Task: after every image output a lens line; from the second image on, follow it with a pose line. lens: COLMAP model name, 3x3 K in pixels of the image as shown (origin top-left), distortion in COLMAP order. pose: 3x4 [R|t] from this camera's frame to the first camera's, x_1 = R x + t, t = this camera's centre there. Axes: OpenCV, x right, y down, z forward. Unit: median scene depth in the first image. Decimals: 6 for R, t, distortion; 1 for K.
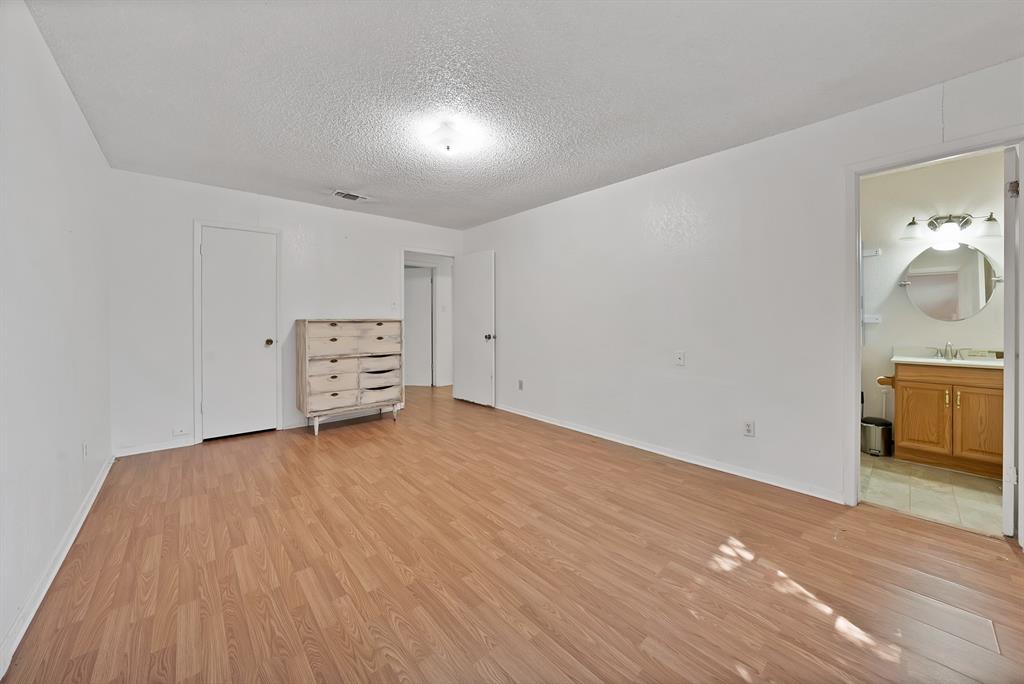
lens RADIAL K [[367.4, 0, 513.1], [0, 367.4, 321.4], [0, 0, 1]] dist [-0.002028, 0.000072]
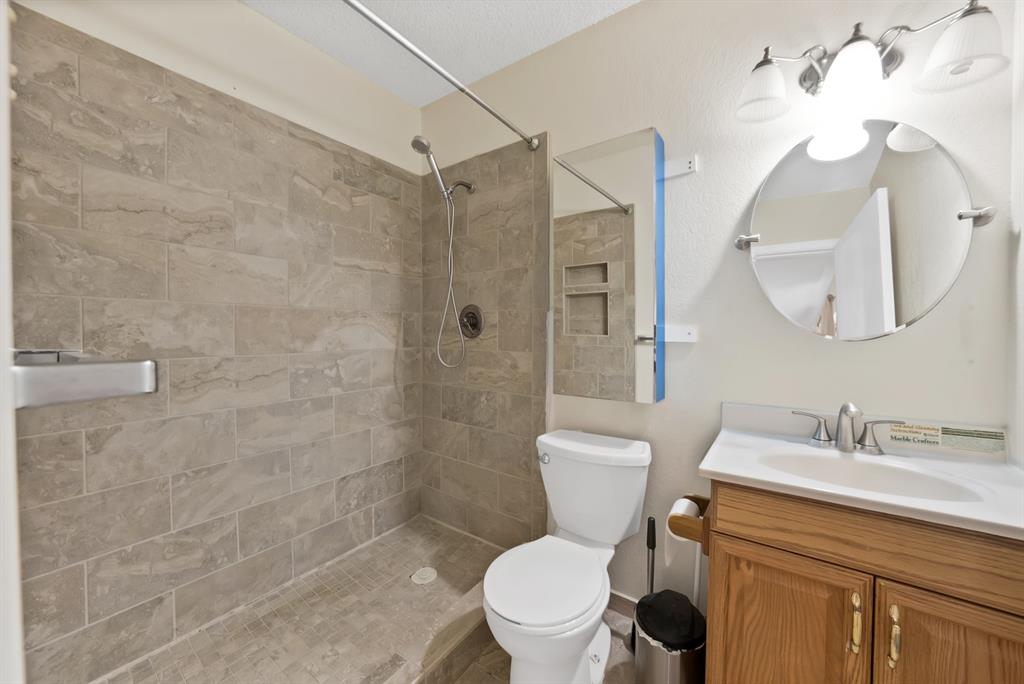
lens RADIAL K [[367.4, 0, 514.2], [0, 367.4, 340.1], [0, 0, 1]] dist [-0.002028, 0.000072]
pose [[0.977173, -0.000451, 0.212444, 0.836207], [-0.002835, 0.999881, 0.015161, -0.005242], [-0.212425, -0.015417, 0.977056, 0.753481]]
